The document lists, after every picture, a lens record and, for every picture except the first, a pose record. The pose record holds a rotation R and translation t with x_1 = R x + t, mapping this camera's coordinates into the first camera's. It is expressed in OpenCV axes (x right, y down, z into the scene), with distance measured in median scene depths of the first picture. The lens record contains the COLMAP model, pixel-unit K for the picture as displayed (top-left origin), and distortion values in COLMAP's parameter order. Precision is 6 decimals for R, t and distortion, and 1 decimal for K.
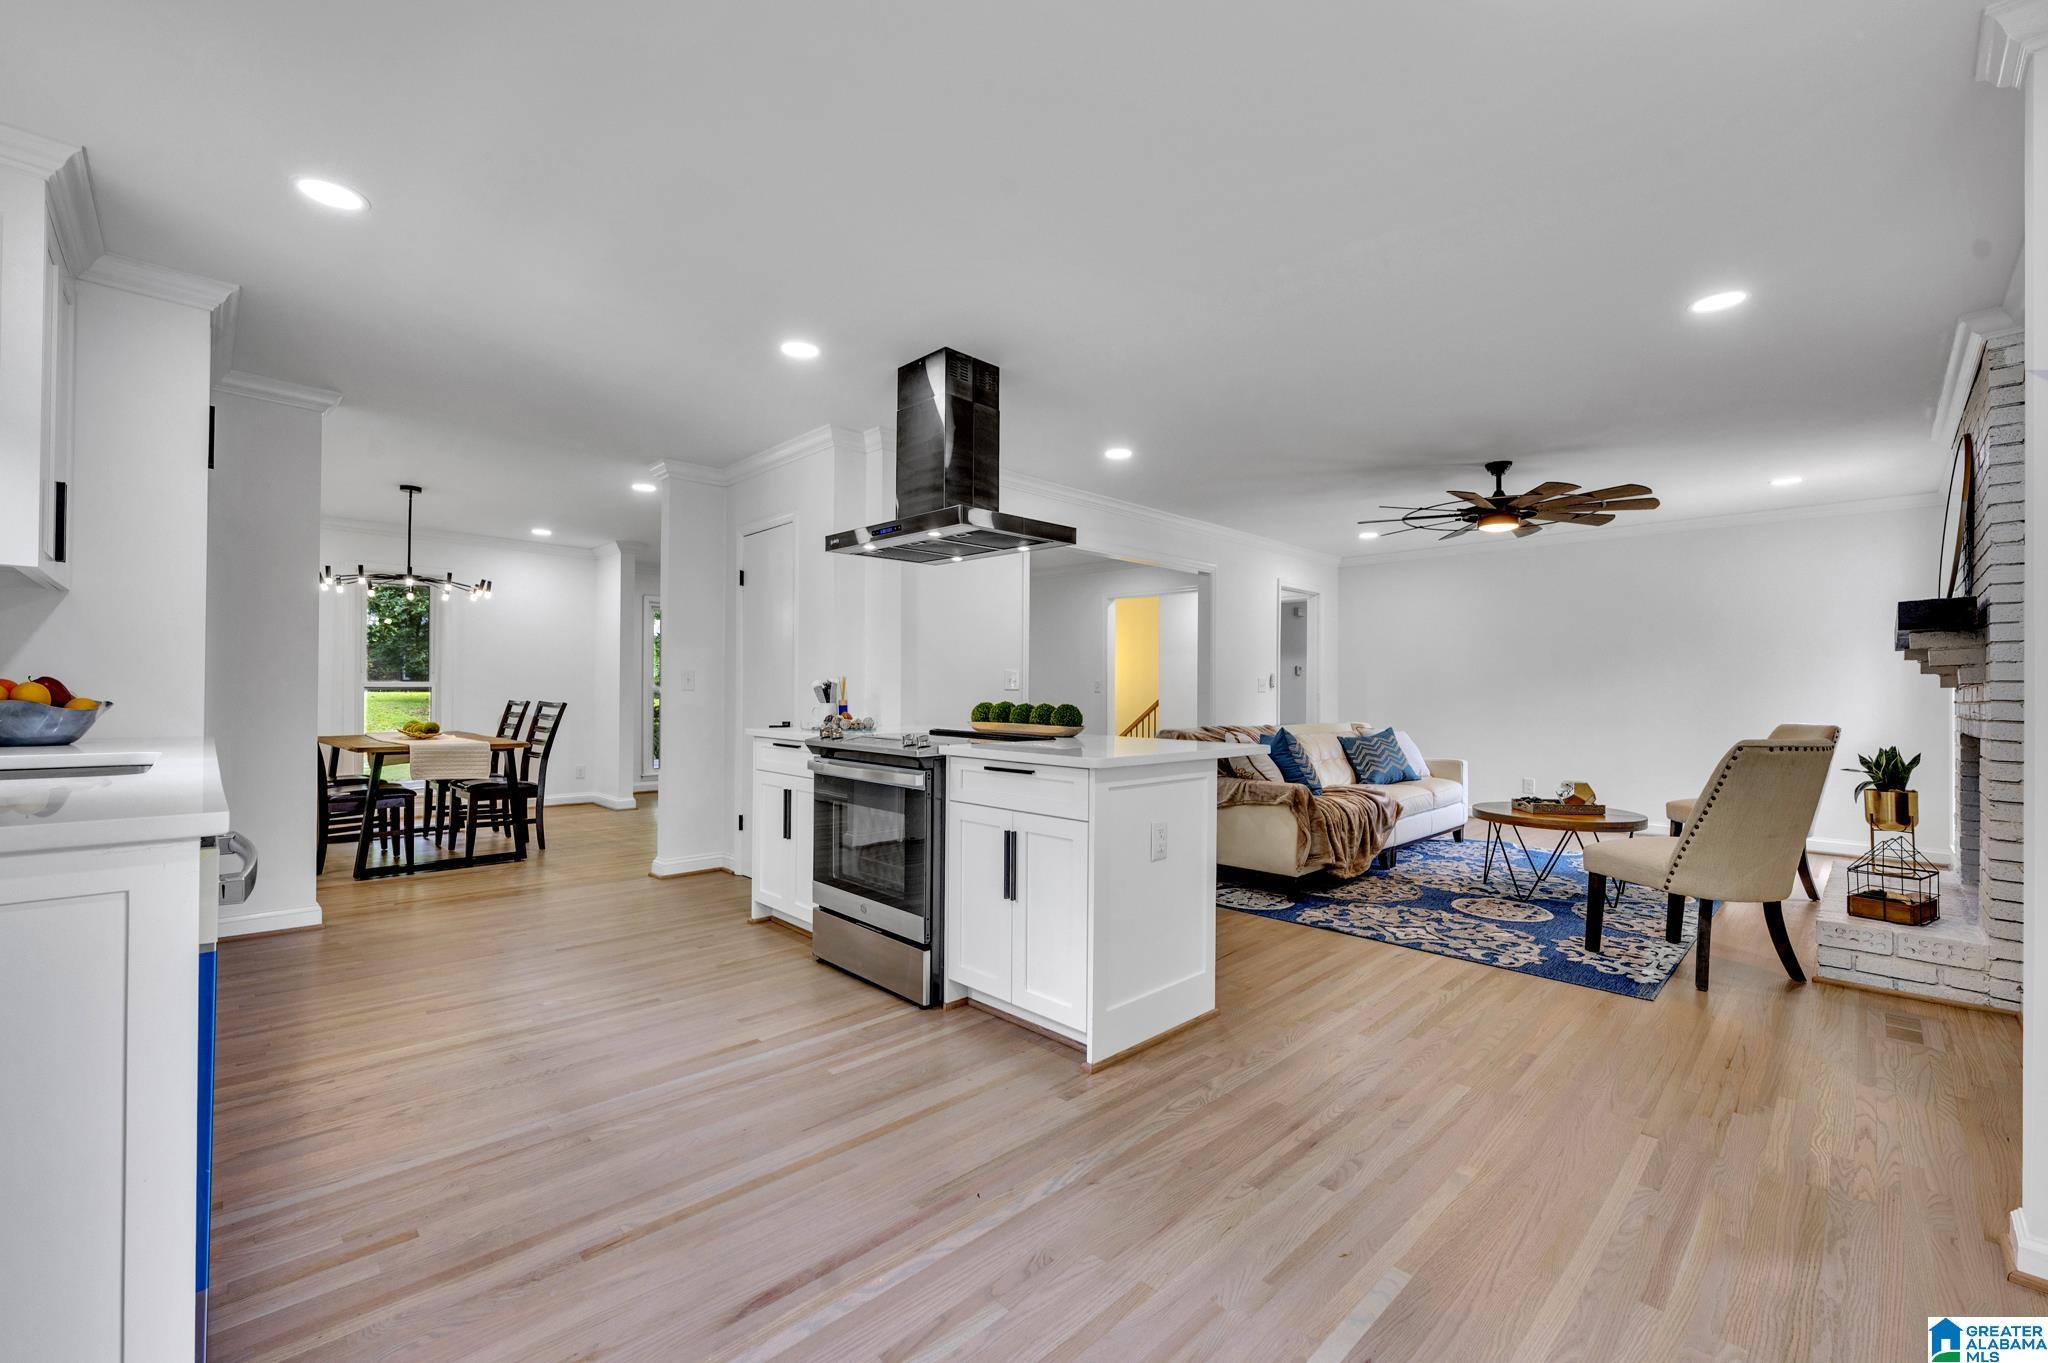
lens RADIAL K [[830.6, 0, 1023.1], [0, 830.6, 685.5], [0, 0, 1]] dist [0.001081, 0.000170]
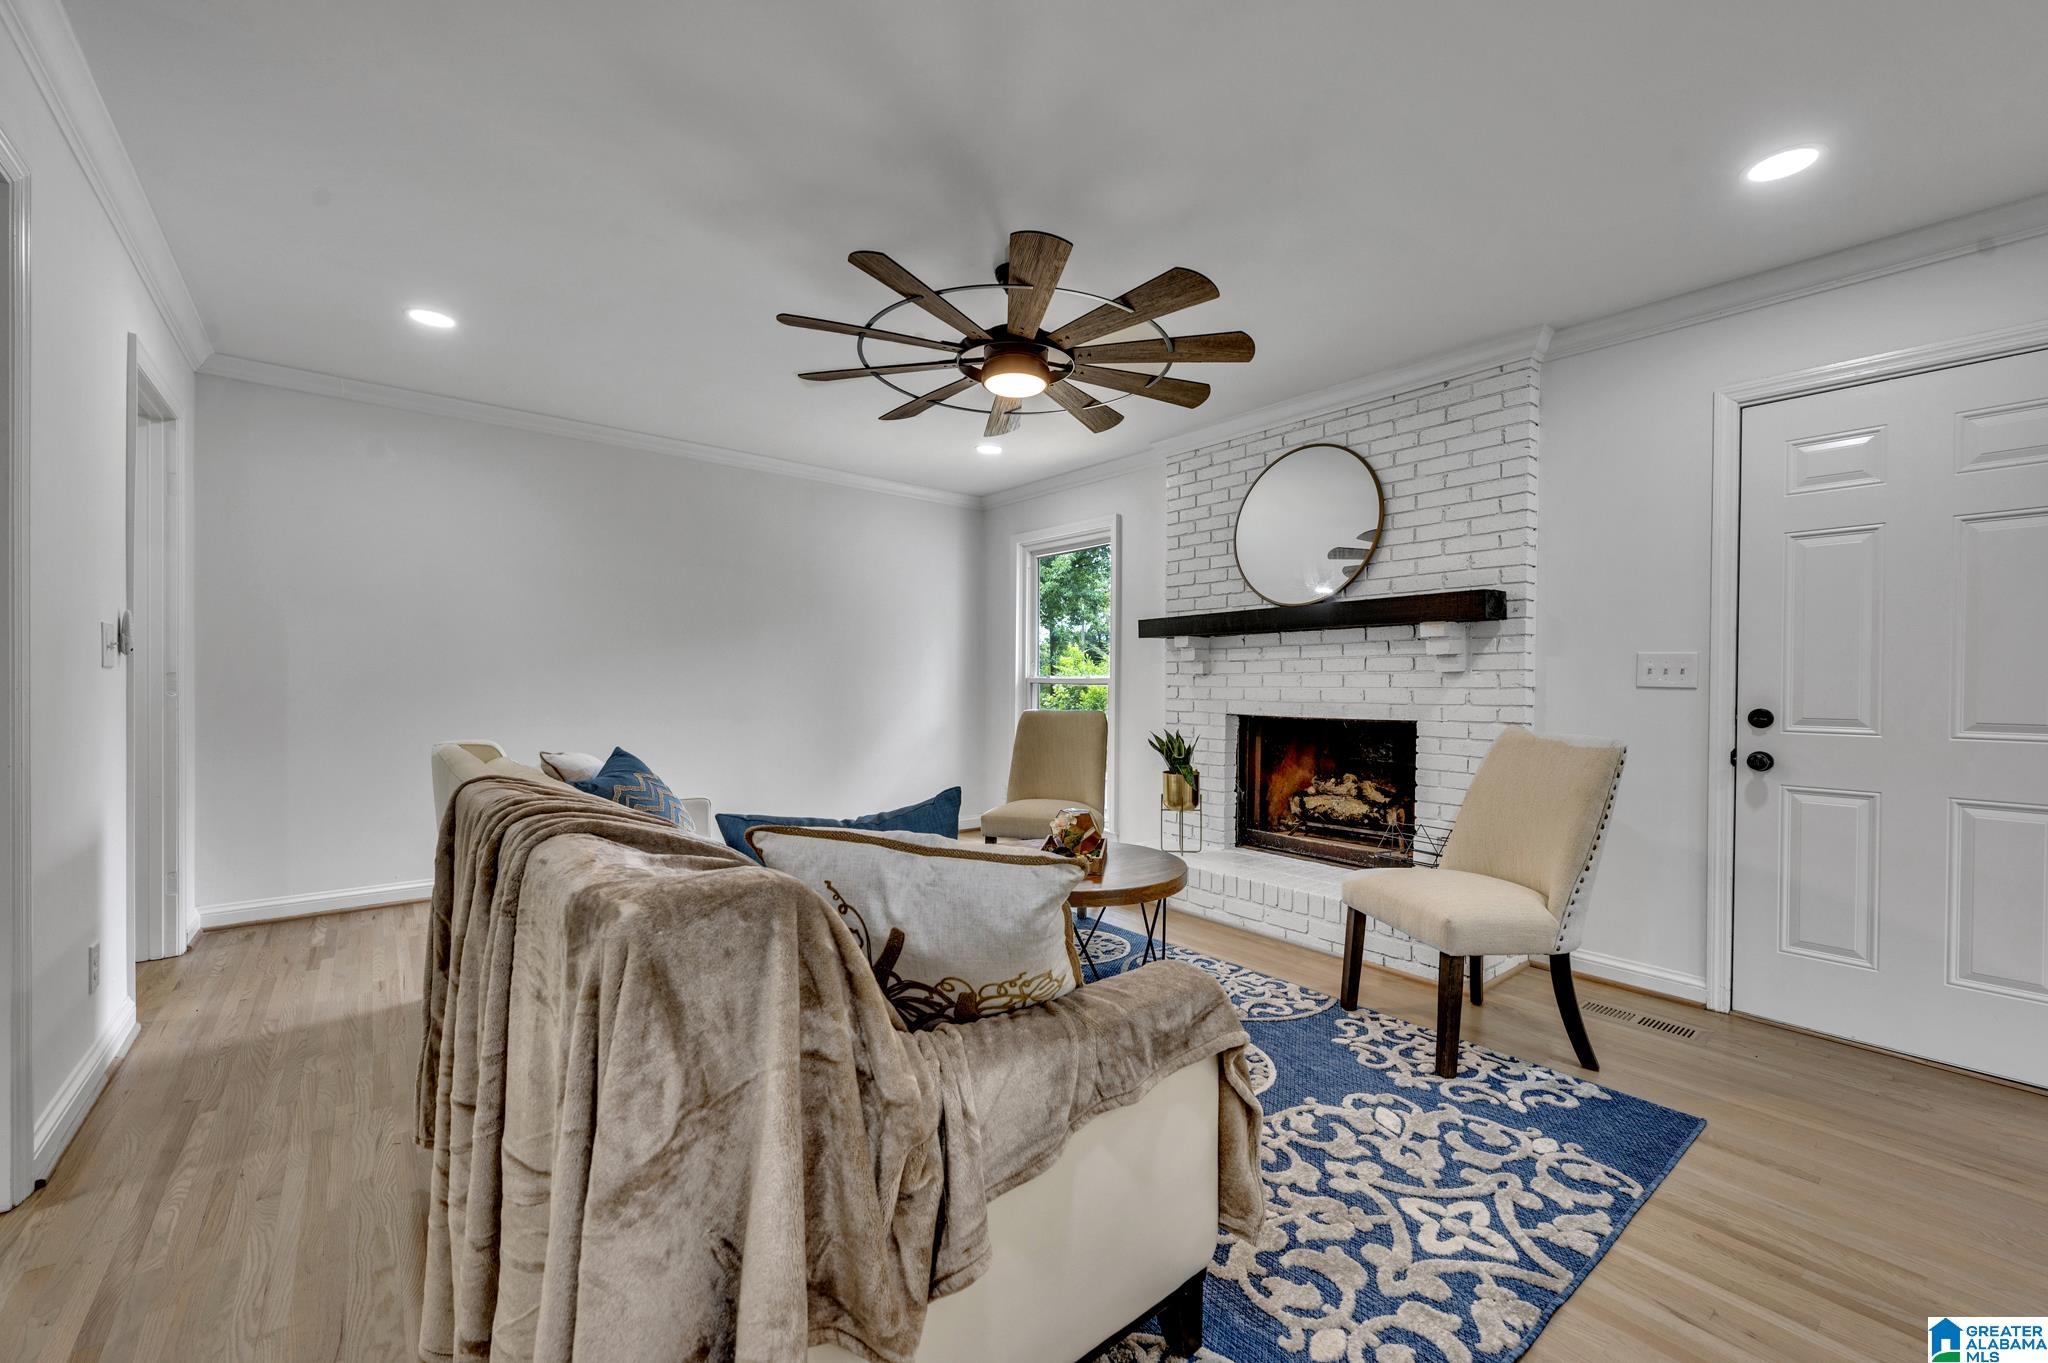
lens RADIAL K [[830.6, 0, 1023.4], [0, 830.6, 686.8], [0, 0, 1]] dist [0.001081, 0.000170]
pose [[0.103373, -0.011556, 0.994576, 0.014297], [-0.008847, 0.999882, 0.012537, 0.012407], [-0.994603, -0.010095, 0.103259, 1.230363]]
